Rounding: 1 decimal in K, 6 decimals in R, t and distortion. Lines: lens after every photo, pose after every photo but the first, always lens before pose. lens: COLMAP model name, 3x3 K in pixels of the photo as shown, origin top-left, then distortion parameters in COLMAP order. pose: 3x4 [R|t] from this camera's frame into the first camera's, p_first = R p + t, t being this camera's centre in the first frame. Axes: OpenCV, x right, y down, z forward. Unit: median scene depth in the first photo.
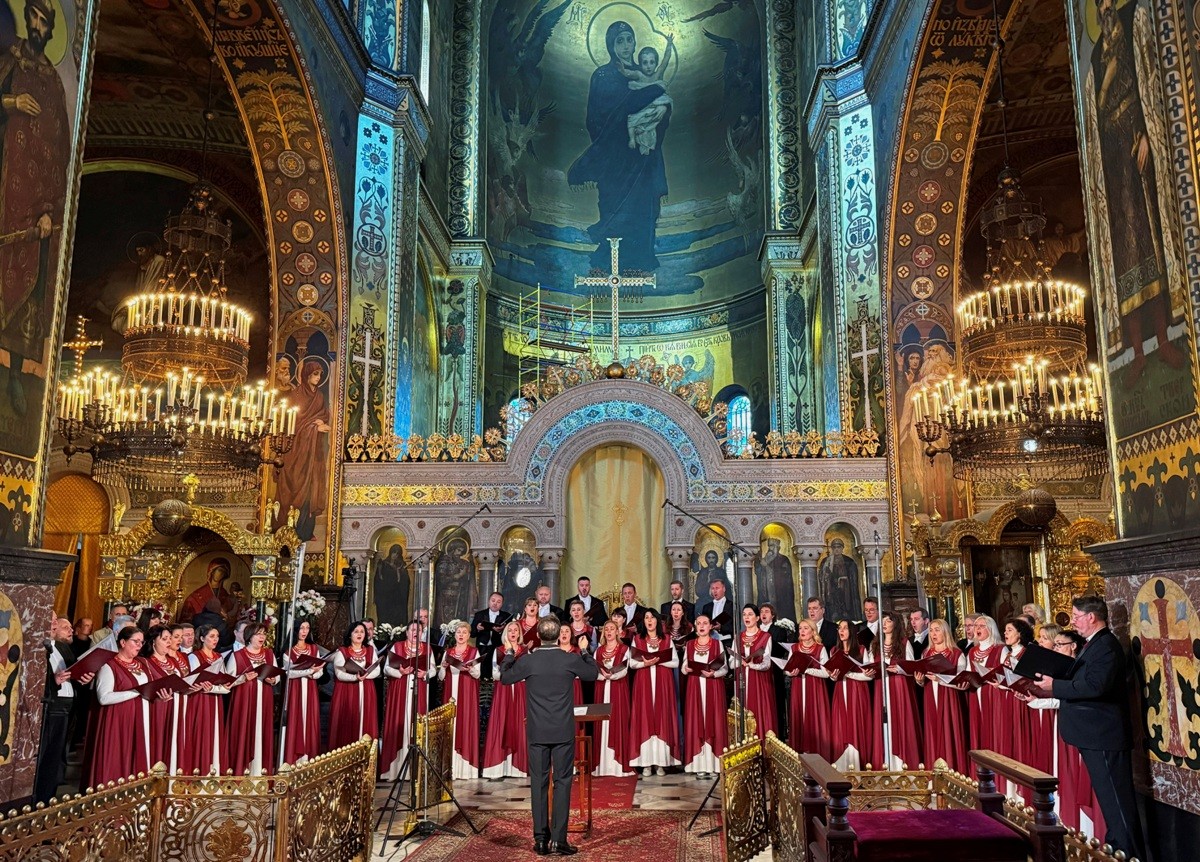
lens RADIAL K [[925.4, 0, 639.6], [0, 925.4, 433.6], [0, 0, 1]] dist [0.136973, -0.236426]
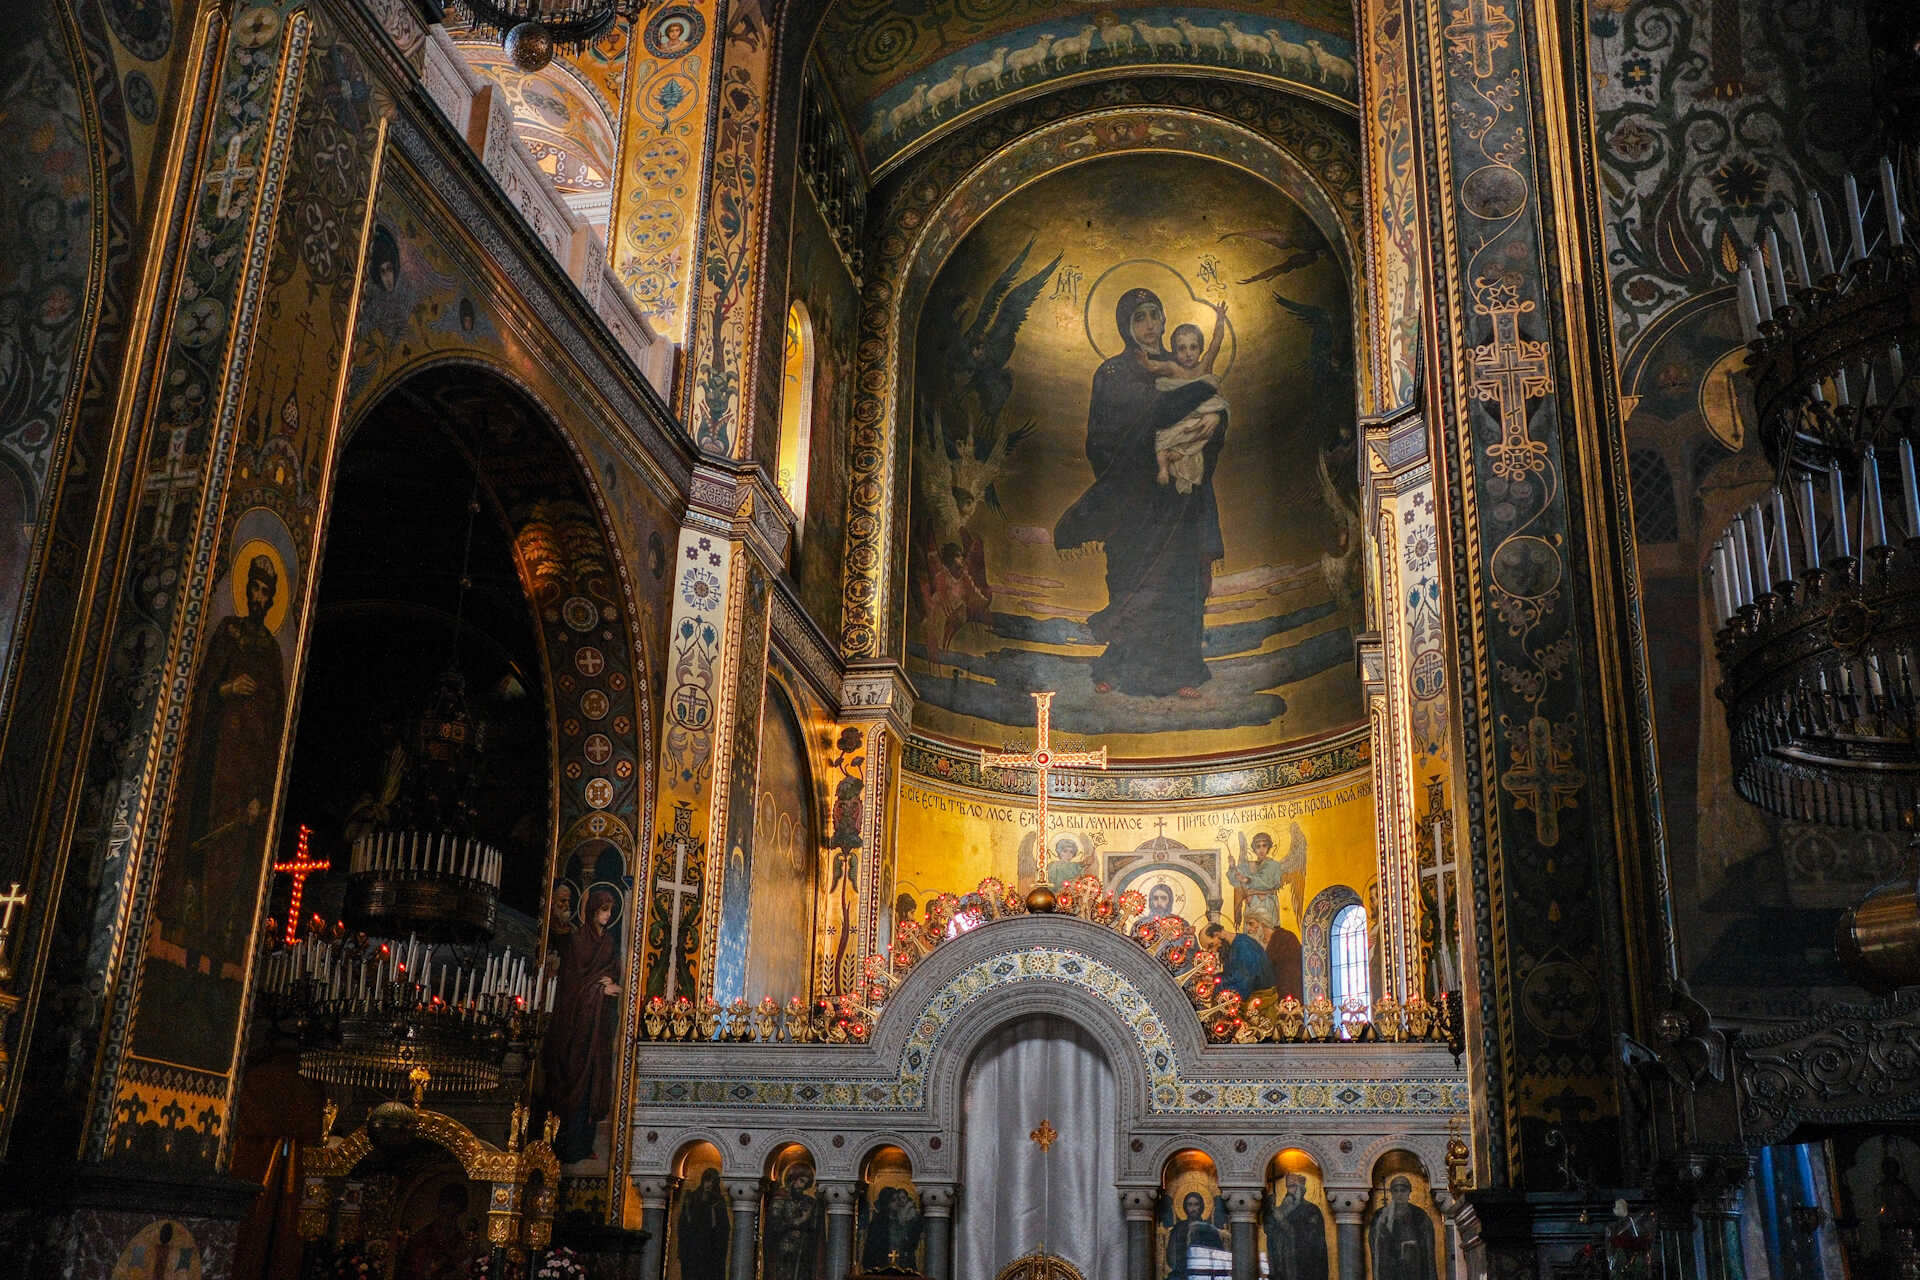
lens RADIAL K [[1814.1, 0, 960.0], [0, 1814.1, 640.0], [0, 0, 1]] dist [-0.034306, 0.002864]
pose [[0.980750, -0.030835, -0.192817, 0.162043], [-0.000026, 0.987433, -0.158040, -0.045930], [0.195267, 0.155002, 0.968424, -0.248509]]
